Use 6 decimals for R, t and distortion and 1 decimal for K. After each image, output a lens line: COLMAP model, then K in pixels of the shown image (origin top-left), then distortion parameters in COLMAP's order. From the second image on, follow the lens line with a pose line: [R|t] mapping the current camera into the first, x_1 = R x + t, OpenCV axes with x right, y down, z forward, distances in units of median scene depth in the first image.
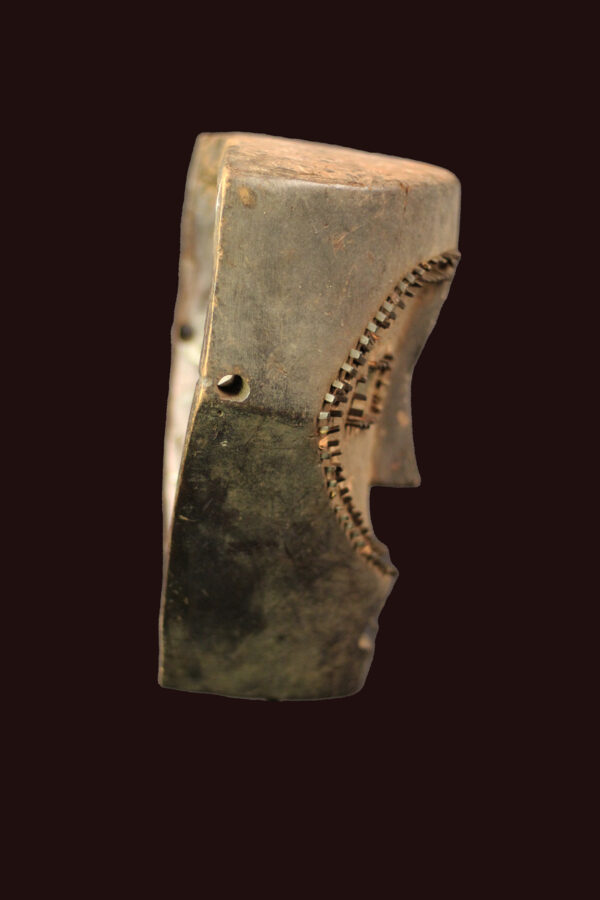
lens RADIAL K [[2153.0, 0, 301.5], [0, 2153.0, 450.4], [0, 0, 1]] dist [-0.074478, 0.000000]
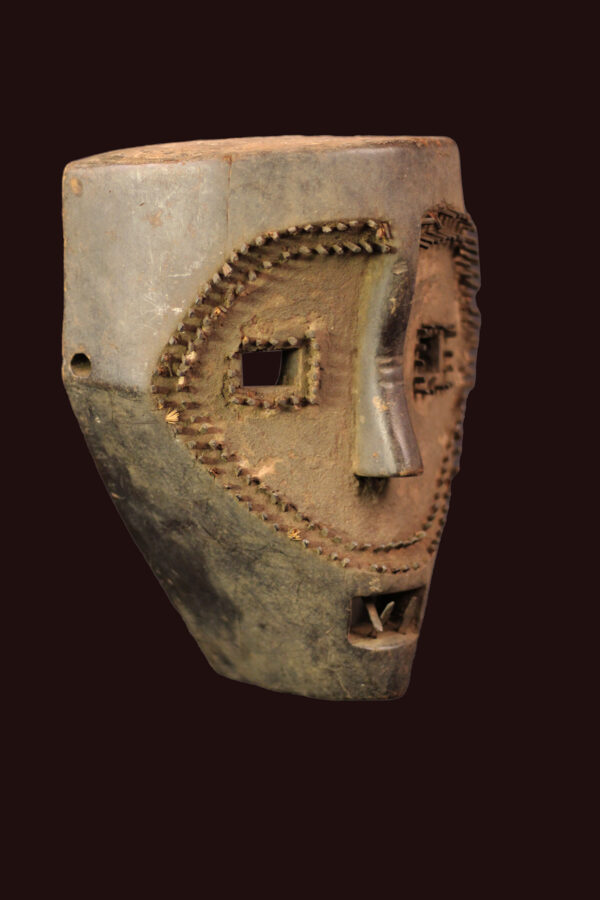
lens RADIAL K [[2153.0, 0, 299.0], [0, 2153.0, 448.5], [0, 0, 1]] dist [-0.074478, 0.000000]
pose [[0.557536, -0.036137, -0.829366, 0.890580], [-0.047110, 0.996065, -0.075070, 0.085002], [0.828815, 0.080925, 0.553639, 0.489894]]
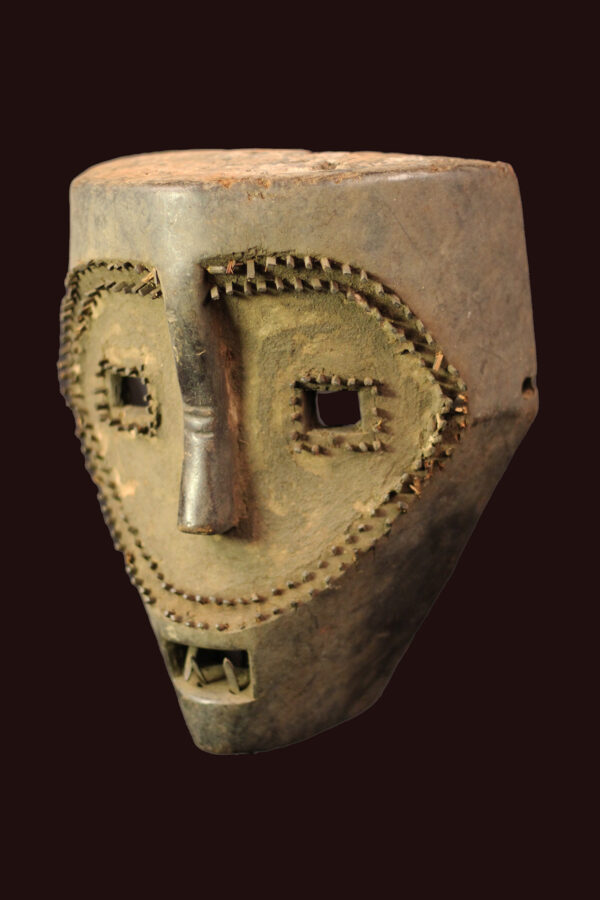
lens RADIAL K [[2153.0, 0, 301.0], [0, 2153.0, 450.2], [0, 0, 1]] dist [-0.074478, 0.000000]
pose [[-0.522676, 0.077188, -0.849030, 0.867427], [-0.193448, 0.959178, 0.206291, -0.232621], [0.830294, 0.272067, -0.486407, 1.623883]]
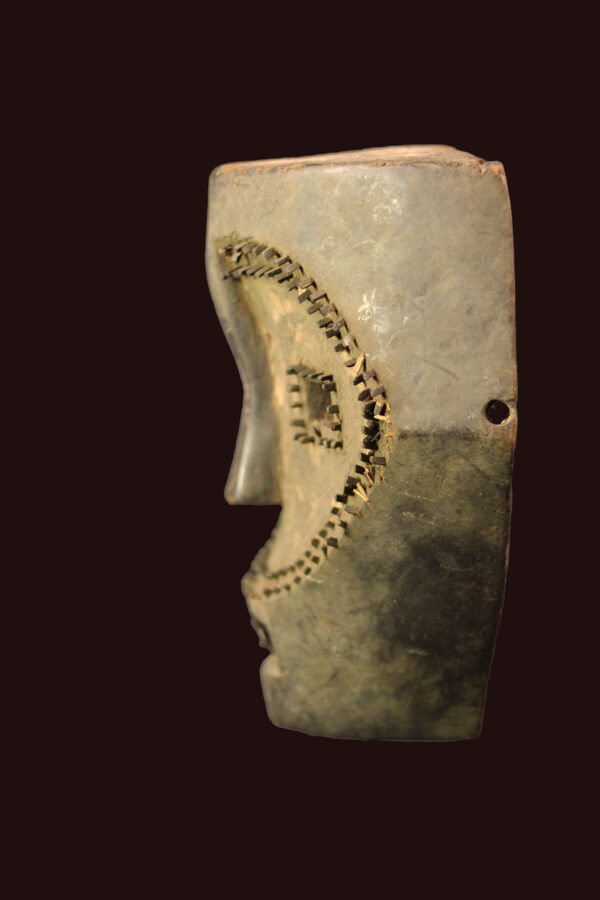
lens RADIAL K [[2153.0, 0, 301.0], [0, 2153.0, 448.4], [0, 0, 1]] dist [-0.074478, 0.000000]
pose [[-0.996451, -0.082147, 0.018353, 0.005485], [-0.071125, 0.938337, 0.338326, -0.363244], [-0.045014, 0.335820, -0.940850, 2.088270]]
